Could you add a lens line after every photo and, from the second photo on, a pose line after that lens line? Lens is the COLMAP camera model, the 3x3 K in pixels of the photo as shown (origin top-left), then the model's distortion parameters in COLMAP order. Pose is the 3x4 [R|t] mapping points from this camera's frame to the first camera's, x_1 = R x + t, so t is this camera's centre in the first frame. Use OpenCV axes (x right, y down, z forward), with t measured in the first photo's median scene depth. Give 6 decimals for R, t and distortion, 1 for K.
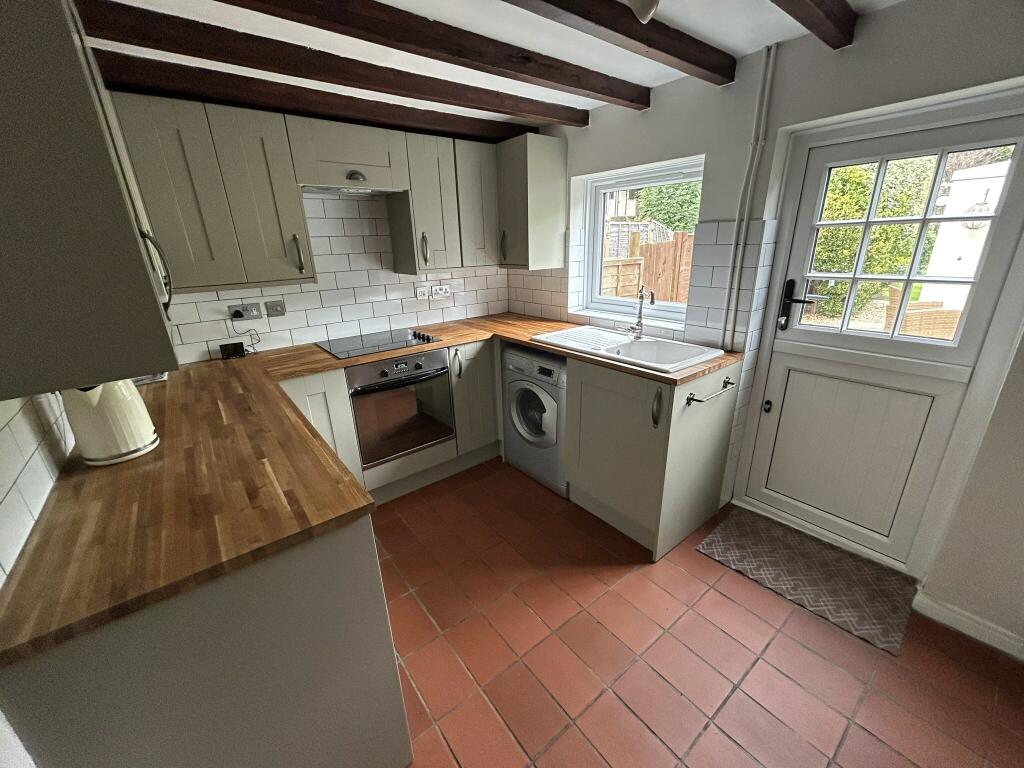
lens RADIAL K [[410.2, 0, 512.0], [0, 410.2, 384.0], [0, 0, 1]] dist [0.000049, 0.000403]
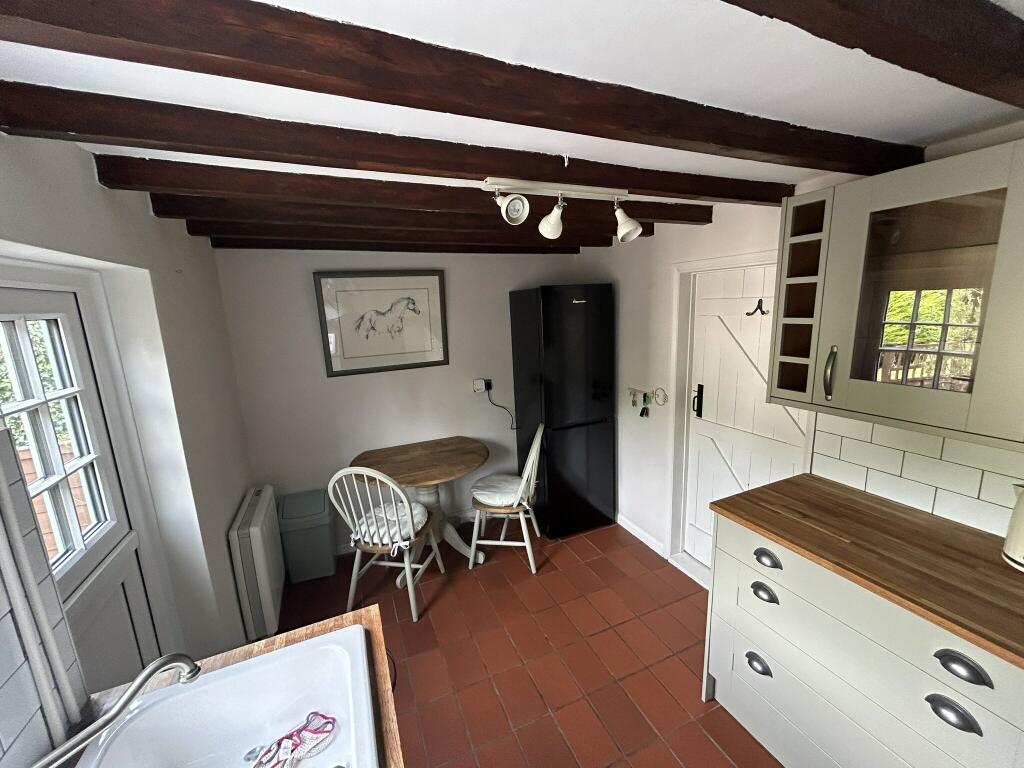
lens RADIAL K [[410.2, 0, 512.0], [0, 410.2, 384.0], [0, 0, 1]] dist [0.000049, 0.000403]
pose [[-0.966475, 0.021259, 0.255879, 0.003844], [0.148330, 0.859675, 0.488832, -0.444257], [-0.209581, 0.510398, -0.834008, 0.946890]]
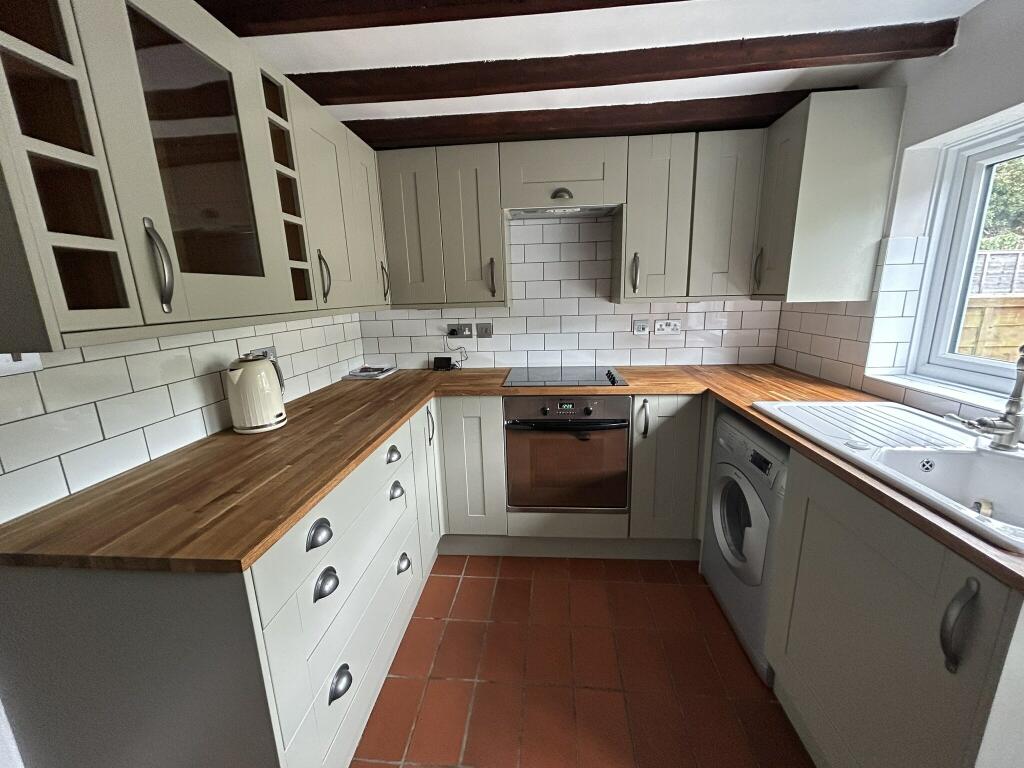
lens RADIAL K [[410.2, 0, 512.0], [0, 410.2, 384.0], [0, 0, 1]] dist [0.000049, 0.000403]
pose [[0.731212, 0.157250, -0.663778, 0.196028], [-0.218929, 0.975689, -0.010028, -0.054988], [0.646064, 0.152653, 0.747862, 0.282457]]
